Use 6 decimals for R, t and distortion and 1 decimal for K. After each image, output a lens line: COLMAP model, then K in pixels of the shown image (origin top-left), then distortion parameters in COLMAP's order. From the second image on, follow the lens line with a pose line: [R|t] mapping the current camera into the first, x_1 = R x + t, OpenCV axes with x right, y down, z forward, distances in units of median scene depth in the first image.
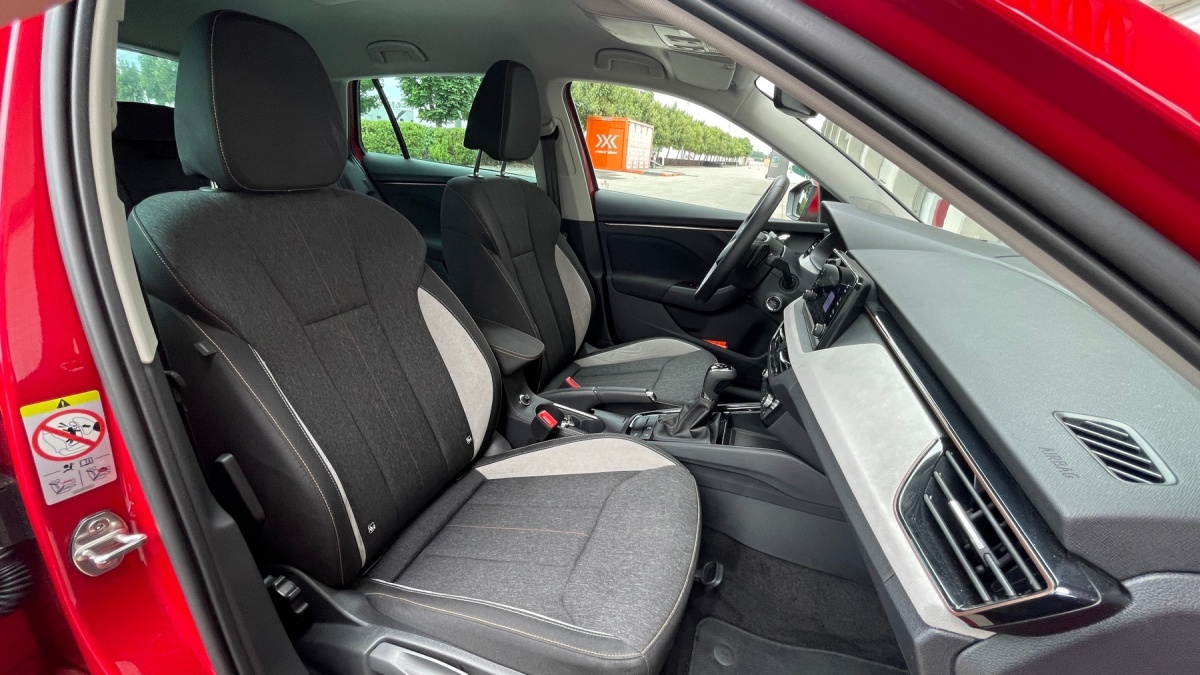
lens RADIAL K [[489.1, 0, 597.9], [0, 489.1, 337.5], [0, 0, 1]] dist [-0.011881, -0.000685]
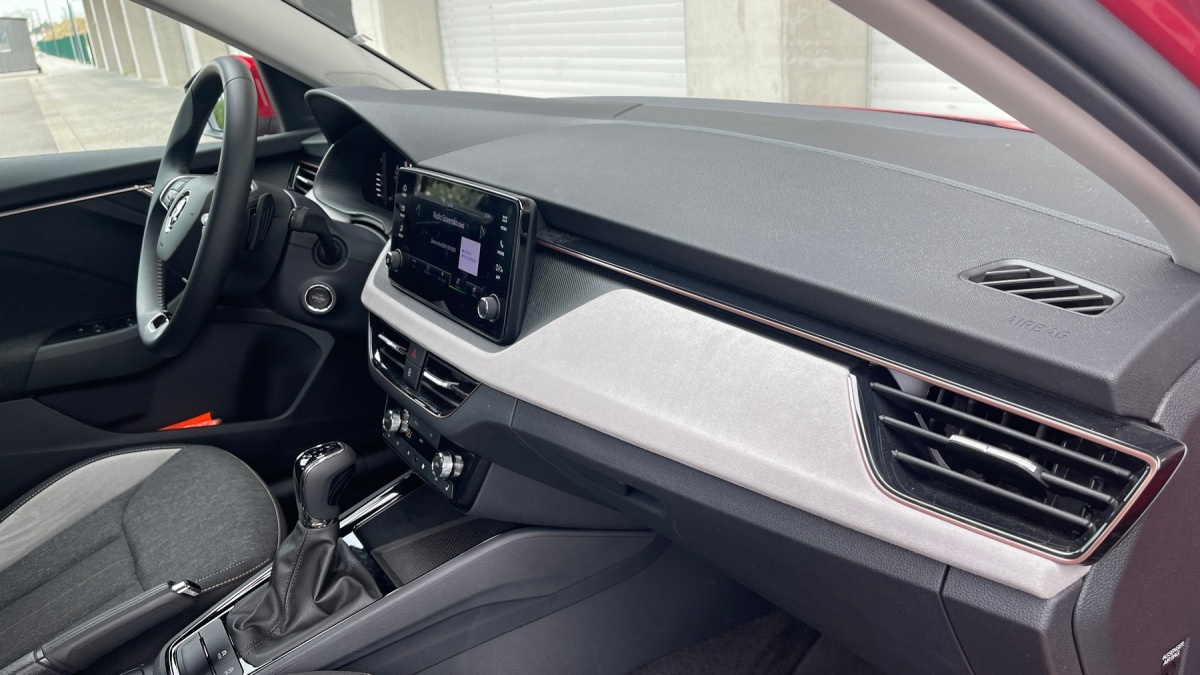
lens RADIAL K [[920.2, 0, 599.6], [0, 920.2, 343.2], [0, 0, 1]] dist [0.054484, -0.082126]
pose [[0.604434, -0.378957, 0.700750, -0.185246], [0.385108, 0.909001, 0.159400, -0.078564], [-0.697389, 0.173518, 0.695371, 0.144737]]
